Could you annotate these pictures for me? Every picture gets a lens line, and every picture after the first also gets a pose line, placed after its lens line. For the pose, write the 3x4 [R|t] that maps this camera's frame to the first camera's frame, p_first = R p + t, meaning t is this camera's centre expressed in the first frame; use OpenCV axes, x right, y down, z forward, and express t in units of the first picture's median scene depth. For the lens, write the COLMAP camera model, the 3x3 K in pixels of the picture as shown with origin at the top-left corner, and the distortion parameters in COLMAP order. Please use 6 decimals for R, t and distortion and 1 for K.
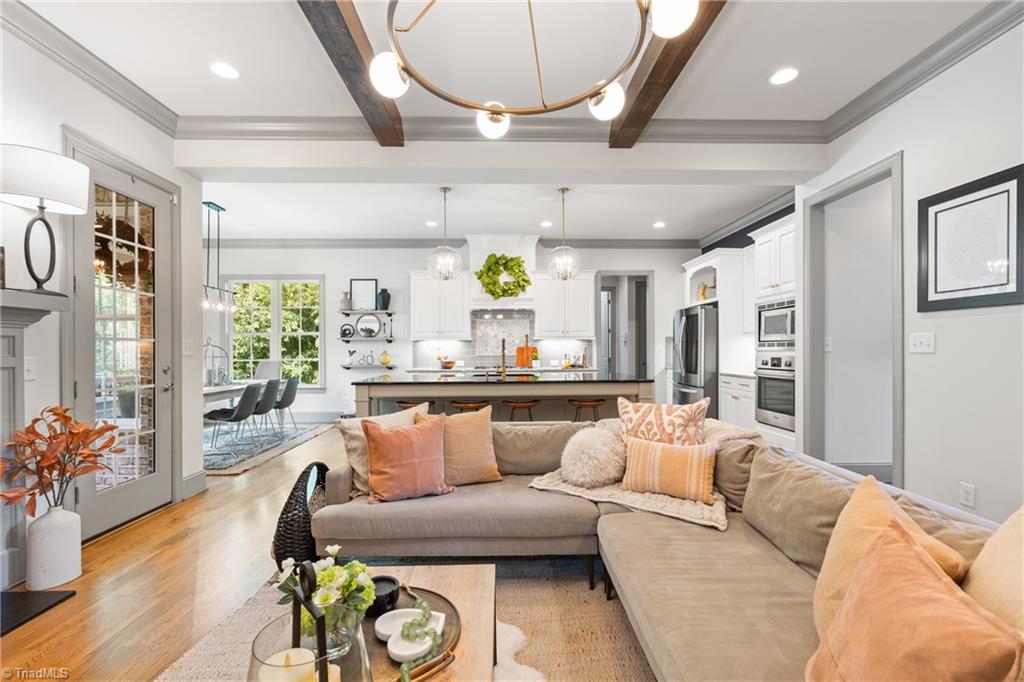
lens RADIAL K [[450.9, 0, 510.6], [0, 450.9, 345.8], [0, 0, 1]] dist [-0.001357, 0.000002]
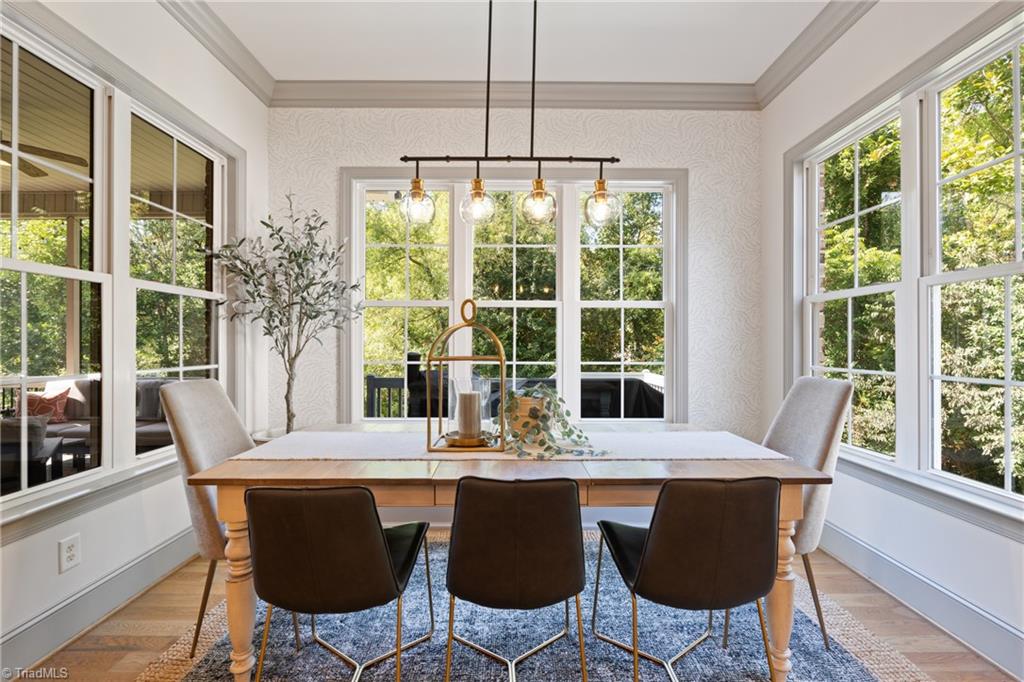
lens RADIAL K [[447.1, 0, 511.7], [0, 447.1, 343.8], [0, 0, 1]] dist [-0.001636, -0.000173]
pose [[-0.025928, 0.004907, -0.999652, -0.254171], [0.006030, 0.999971, 0.004753, 0.009465], [0.999646, -0.005905, -0.025956, 0.813928]]
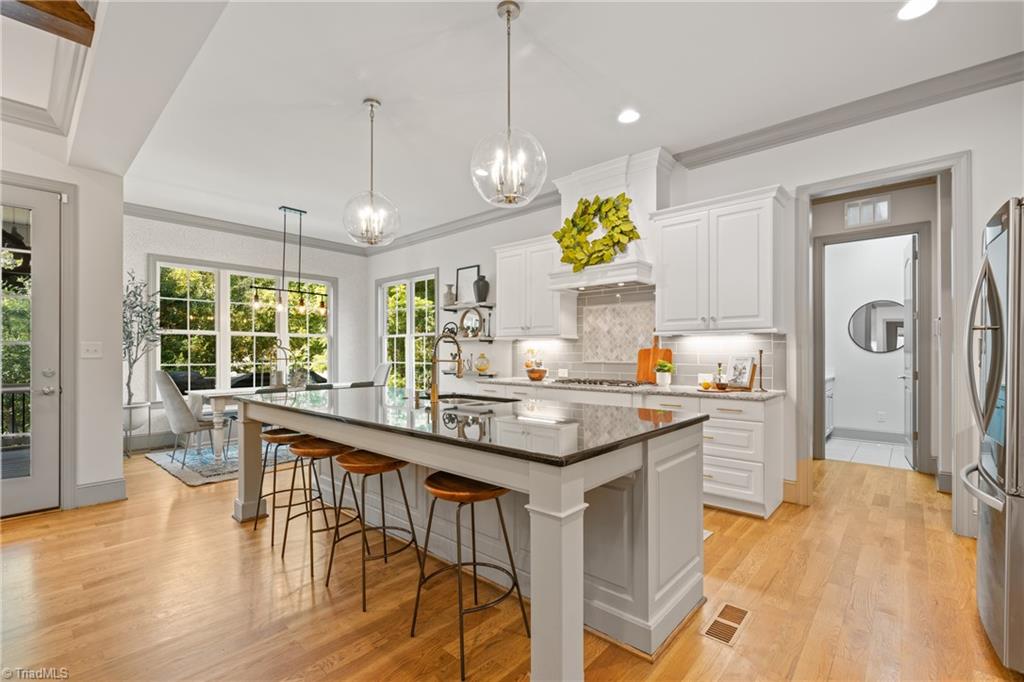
lens RADIAL K [[450.4, 0, 510.4], [0, 450.4, 353.7], [0, 0, 1]] dist [-0.002150, 0.000098]
pose [[0.728350, 0.005512, -0.685183, 0.317857], [0.003313, 0.999928, 0.011566, 0.001695], [0.685197, -0.010694, 0.728279, 0.482443]]
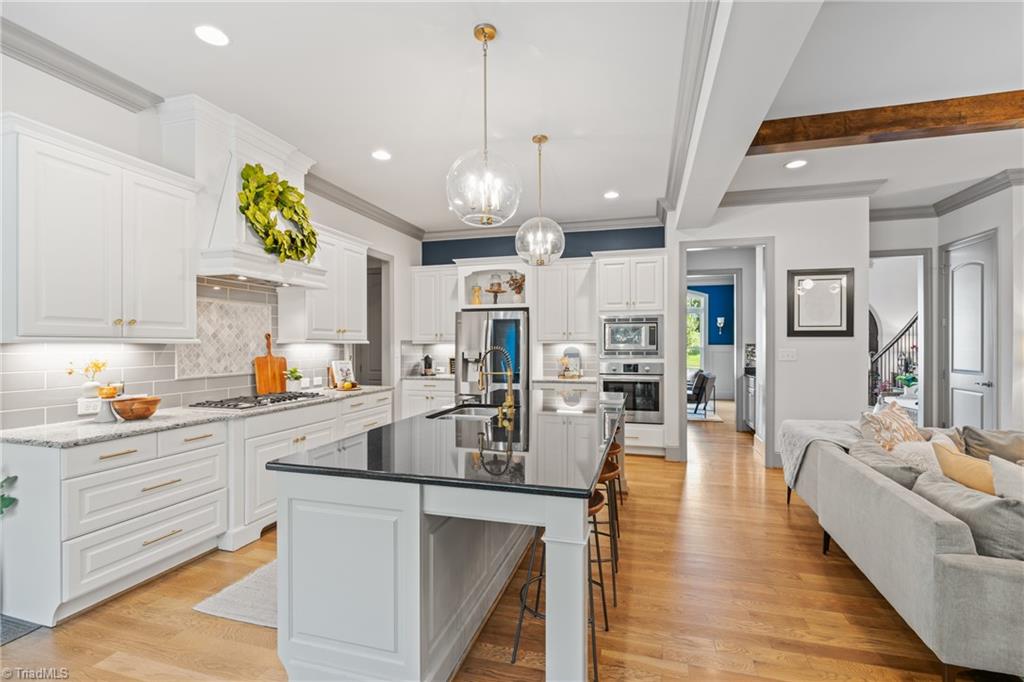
lens RADIAL K [[464.0, 0, 511.2], [0, 464.0, 344.1], [0, 0, 1]] dist [-0.002881, -0.000492]
pose [[0.299369, 0.003747, 0.954130, -0.432607], [-0.007911, 0.999968, -0.001445, -0.014632], [-0.954105, -0.007115, 0.299388, 0.600540]]
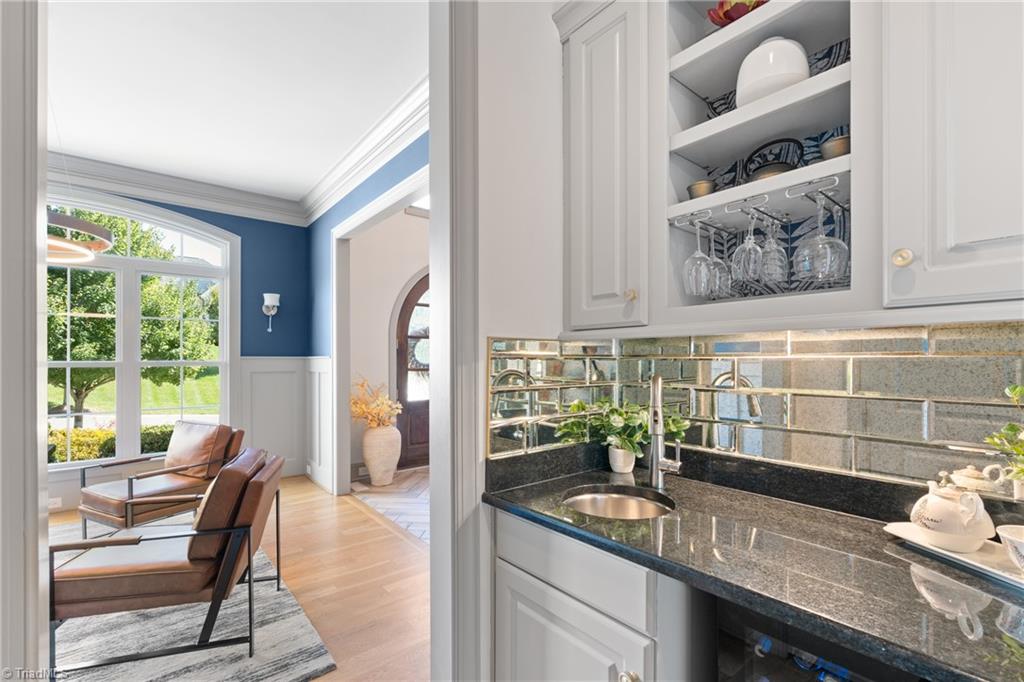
lens RADIAL K [[456.0, 0, 513.4], [0, 456.0, 357.8], [0, 0, 1]] dist [-0.000971, 0.000233]
pose [[-0.616508, 0.008560, 0.787302, 0.539976], [-0.002030, 0.999920, -0.012461, -0.009970], [-0.787346, -0.009281, -0.616442, 0.526325]]
